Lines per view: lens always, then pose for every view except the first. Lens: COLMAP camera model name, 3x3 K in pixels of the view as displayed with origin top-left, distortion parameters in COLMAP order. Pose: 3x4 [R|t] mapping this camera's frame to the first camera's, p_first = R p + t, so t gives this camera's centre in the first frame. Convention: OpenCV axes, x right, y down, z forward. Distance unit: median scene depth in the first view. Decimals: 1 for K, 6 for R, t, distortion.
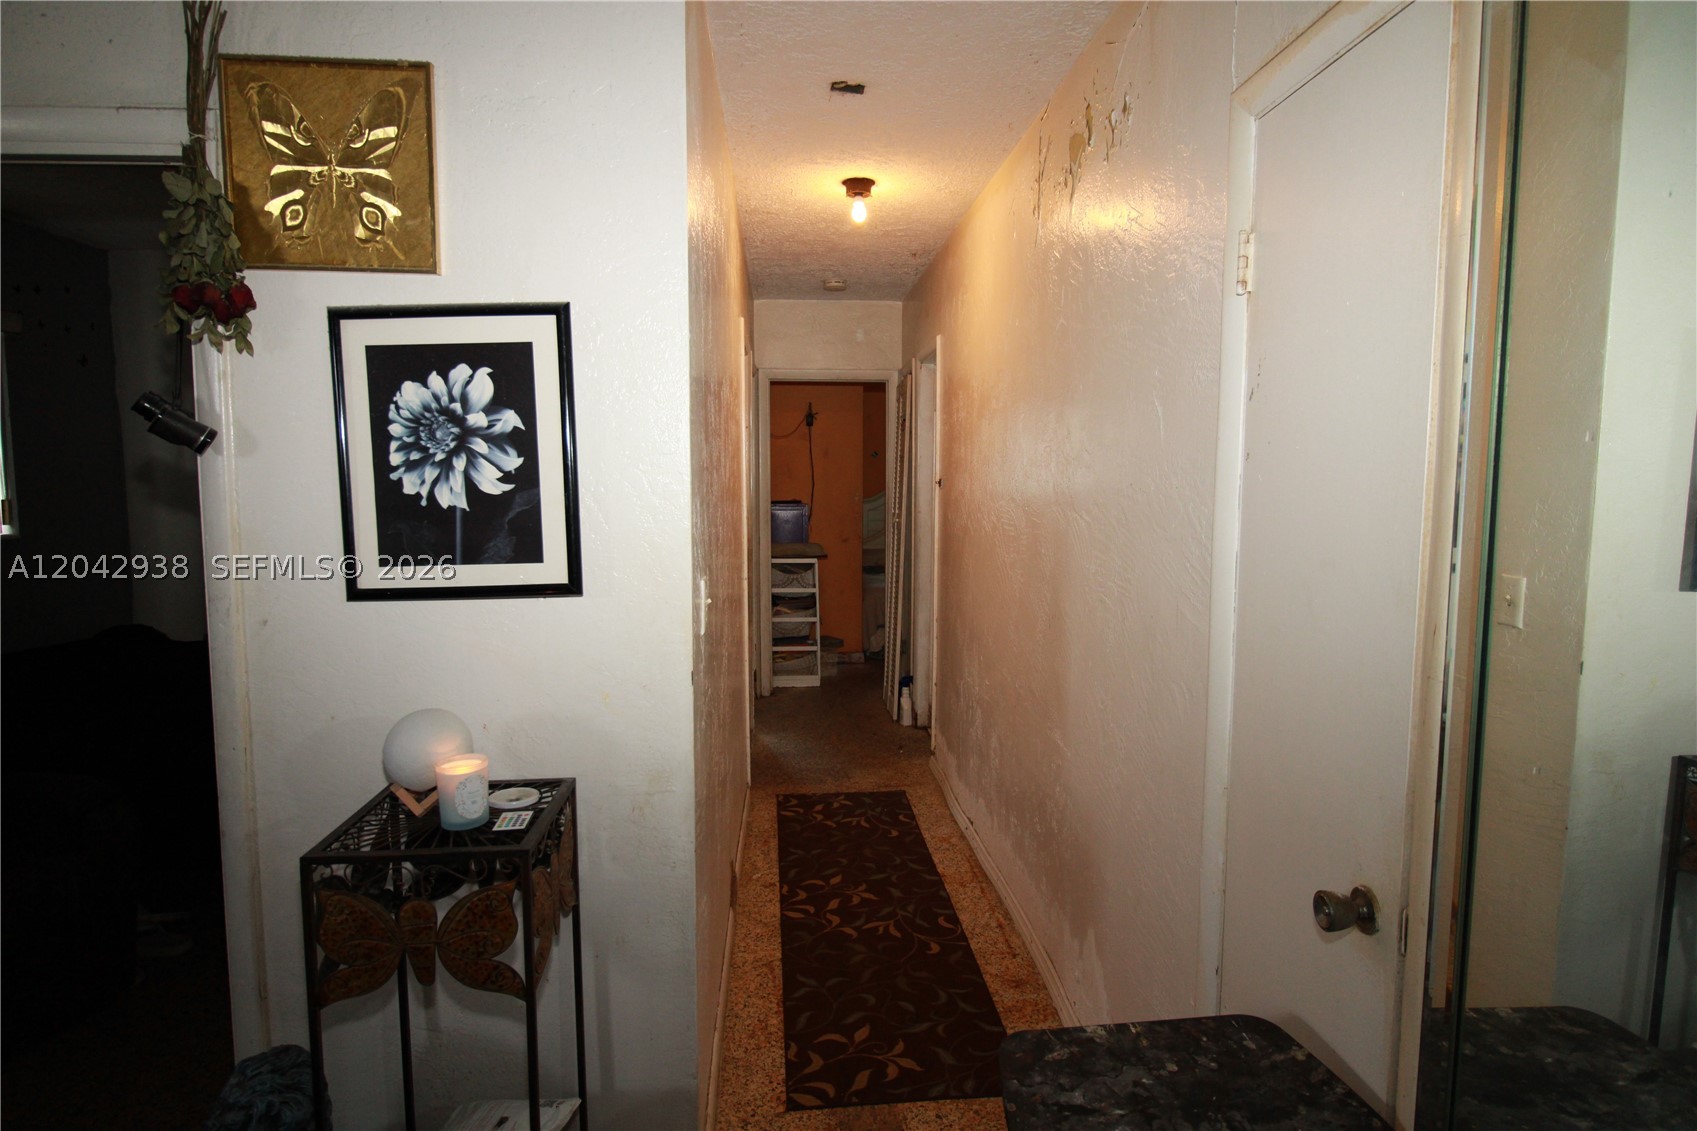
lens RADIAL K [[937.8, 0, 855.9], [0, 937.8, 560.9], [0, 0, 1]] dist [0.001138, -0.014149]
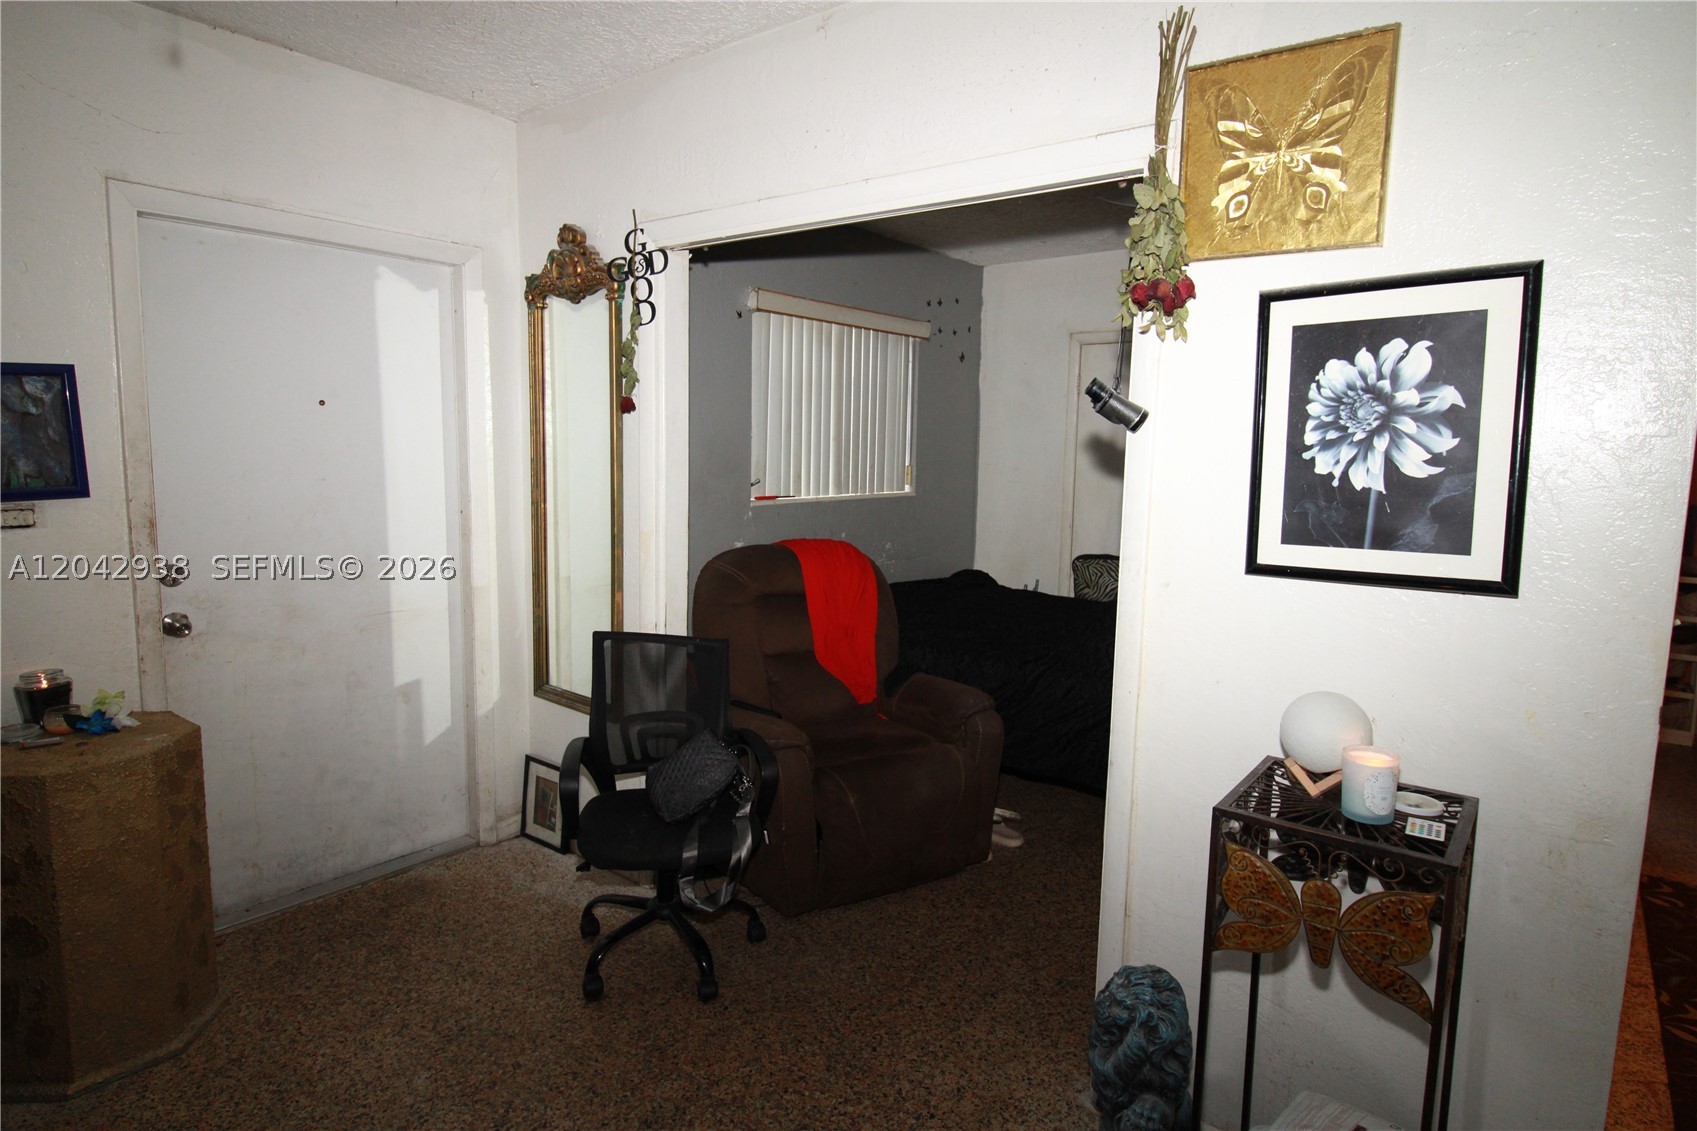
lens RADIAL K [[937.8, 0, 855.9], [0, 937.8, 560.9], [0, 0, 1]] dist [0.001138, -0.014149]
pose [[0.723858, 0.099615, -0.682720, -0.147344], [-0.086062, 0.994830, 0.053908, 0.009671], [0.684561, 0.019734, 0.728688, -0.060724]]
